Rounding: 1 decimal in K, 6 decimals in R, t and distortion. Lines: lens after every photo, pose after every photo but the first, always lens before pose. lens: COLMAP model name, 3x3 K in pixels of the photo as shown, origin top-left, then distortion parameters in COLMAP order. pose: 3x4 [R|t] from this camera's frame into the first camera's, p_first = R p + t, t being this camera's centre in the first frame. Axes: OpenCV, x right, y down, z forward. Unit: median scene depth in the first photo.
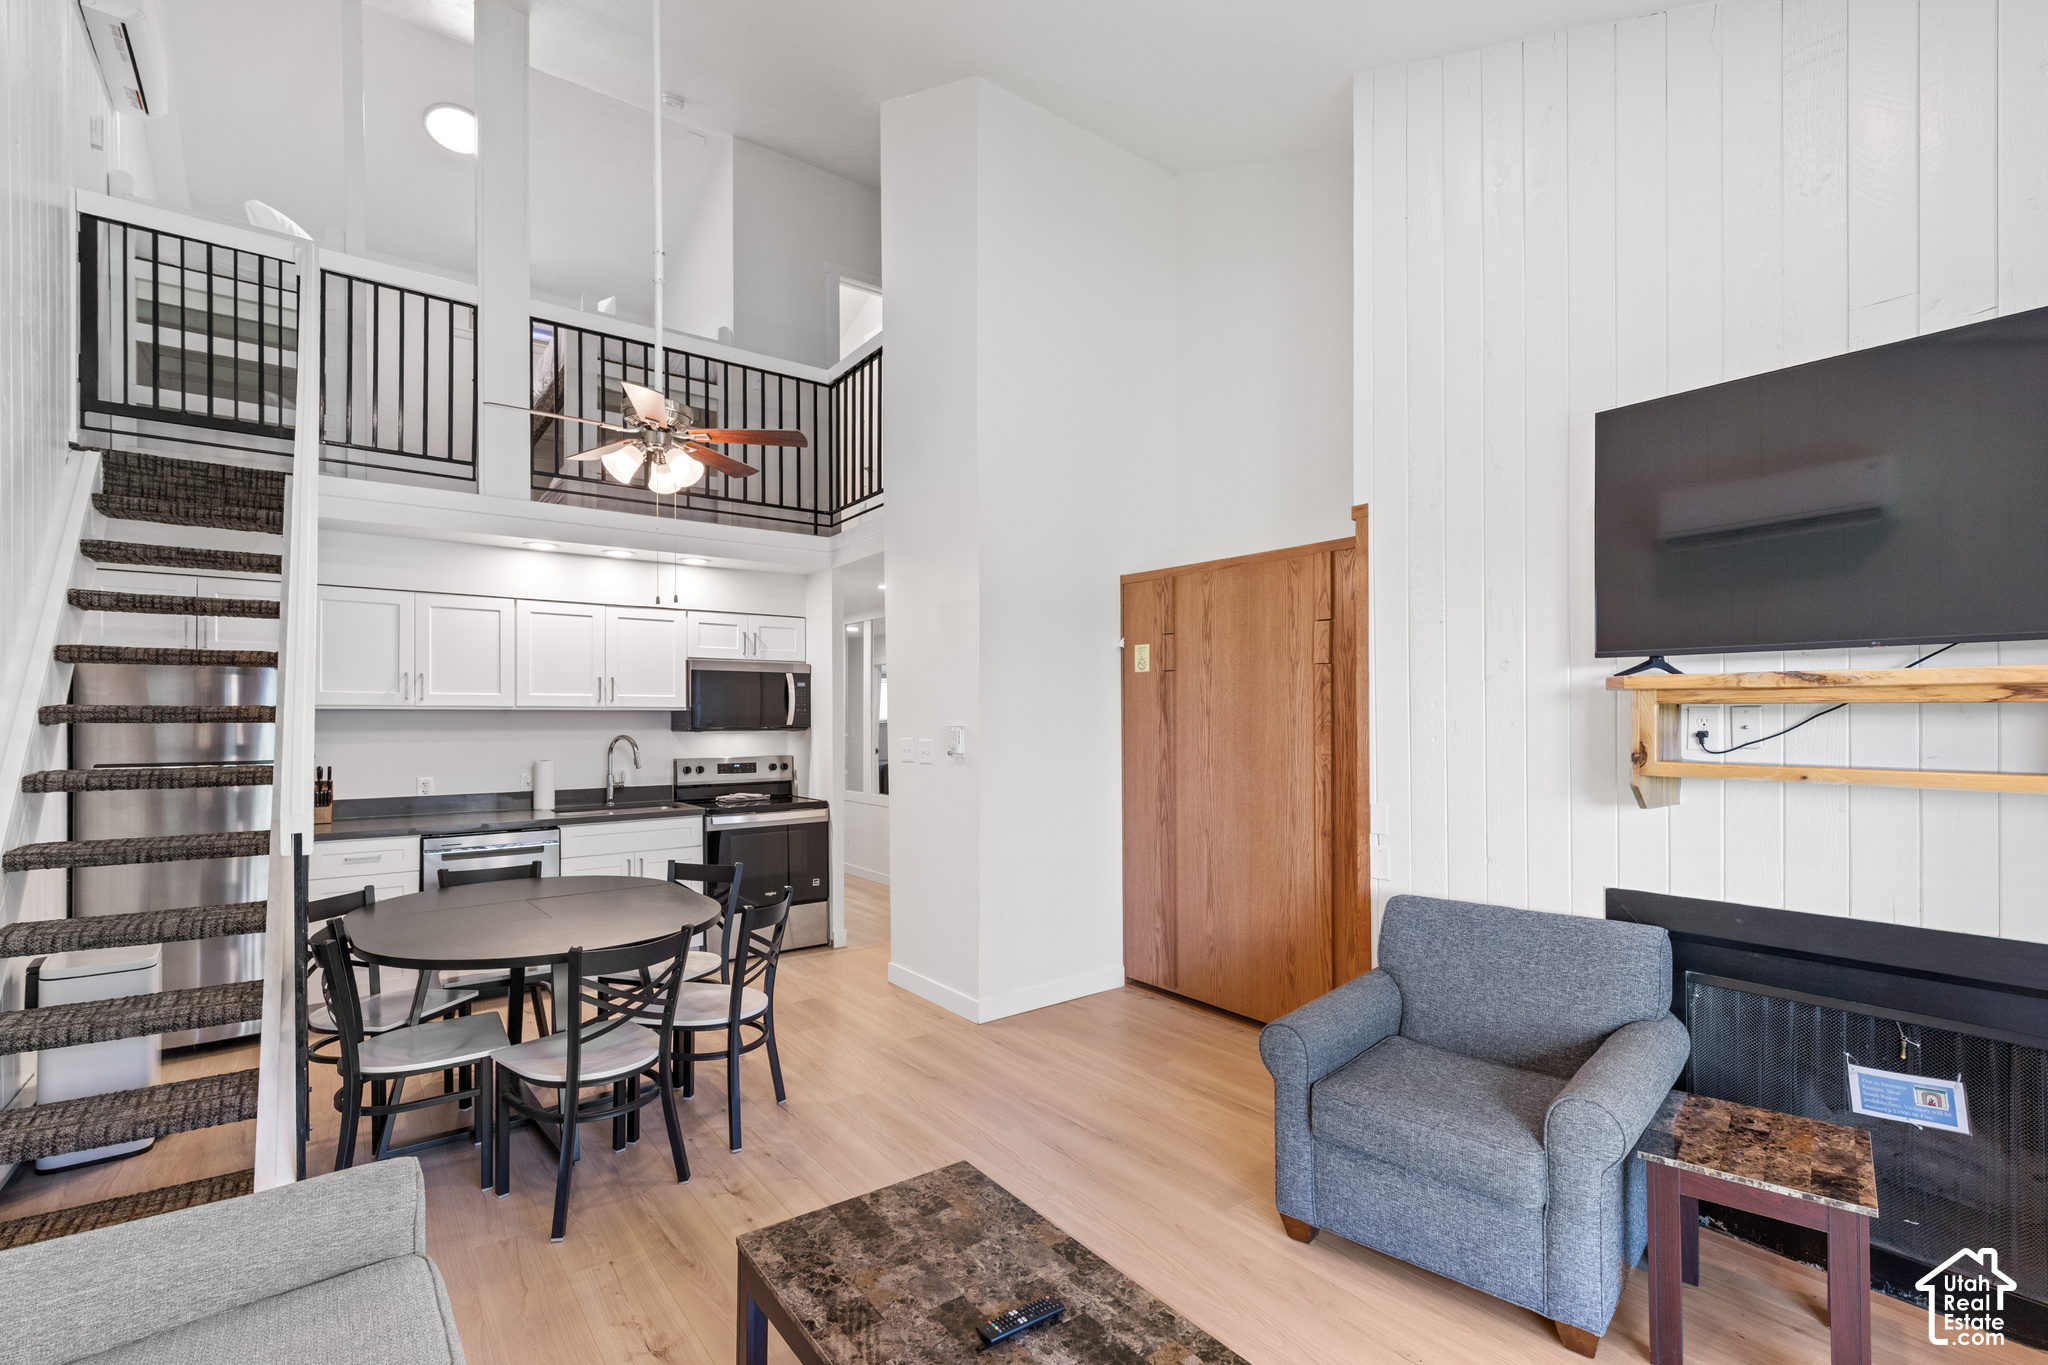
lens RADIAL K [[930.2, 0, 1037.2], [0, 930.2, 718.9], [0, 0, 1]] dist [0.005557, -0.000424]
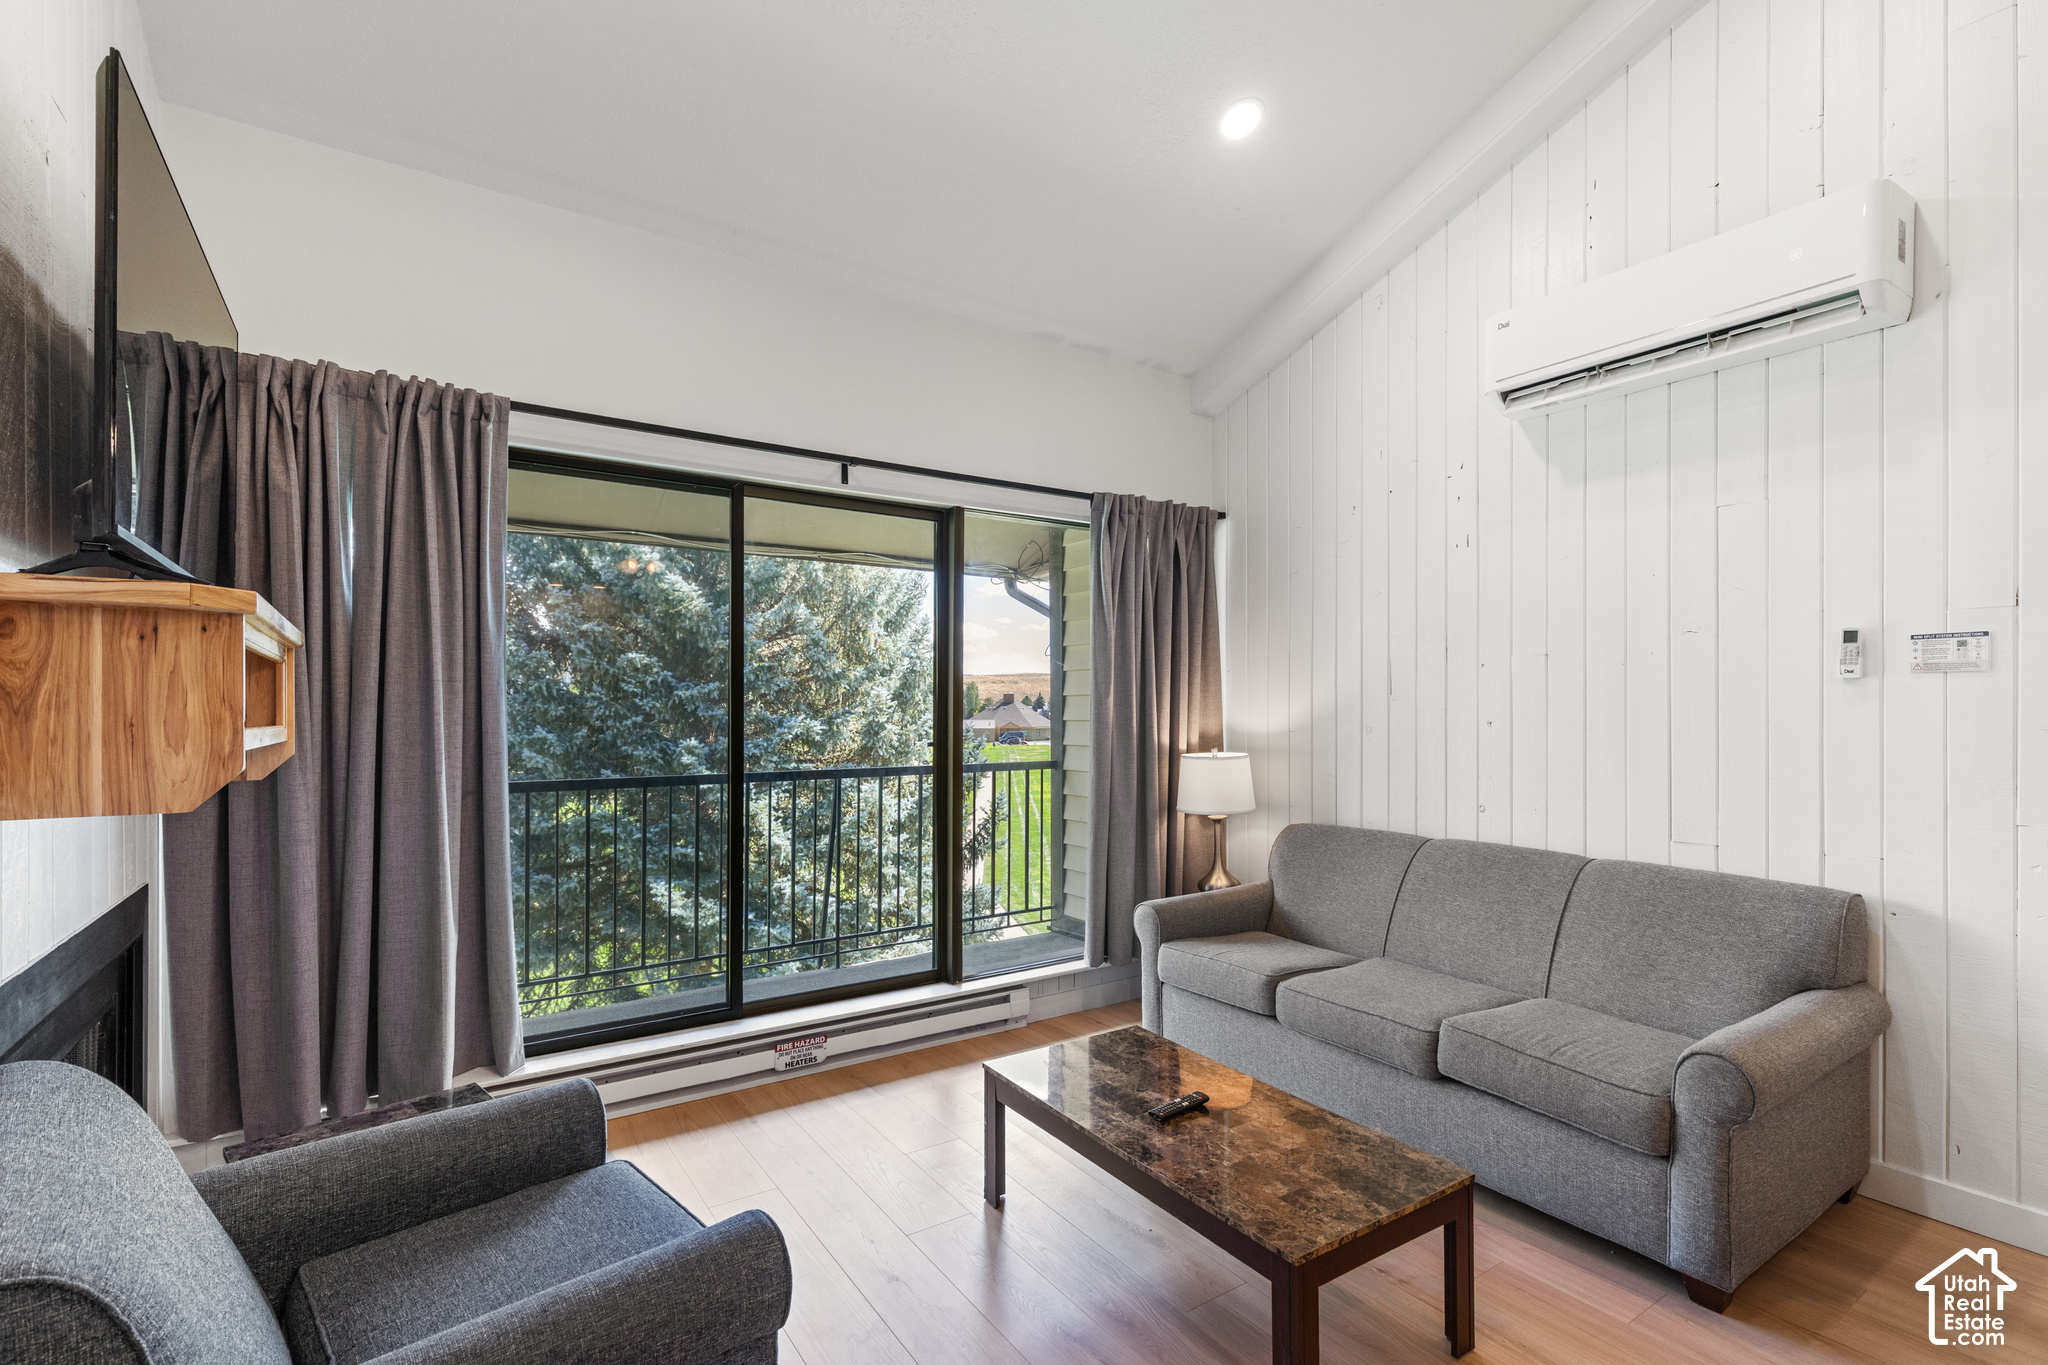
lens RADIAL K [[940.2, 0, 1029.4], [0, 940.2, 711.7], [0, 0, 1]] dist [-0.002742, -0.000401]
pose [[-0.998160, 0.002186, 0.060599, 0.042618], [0.002456, 0.999987, 0.004396, 0.016691], [-0.060588, 0.004537, -0.998153, 0.851898]]
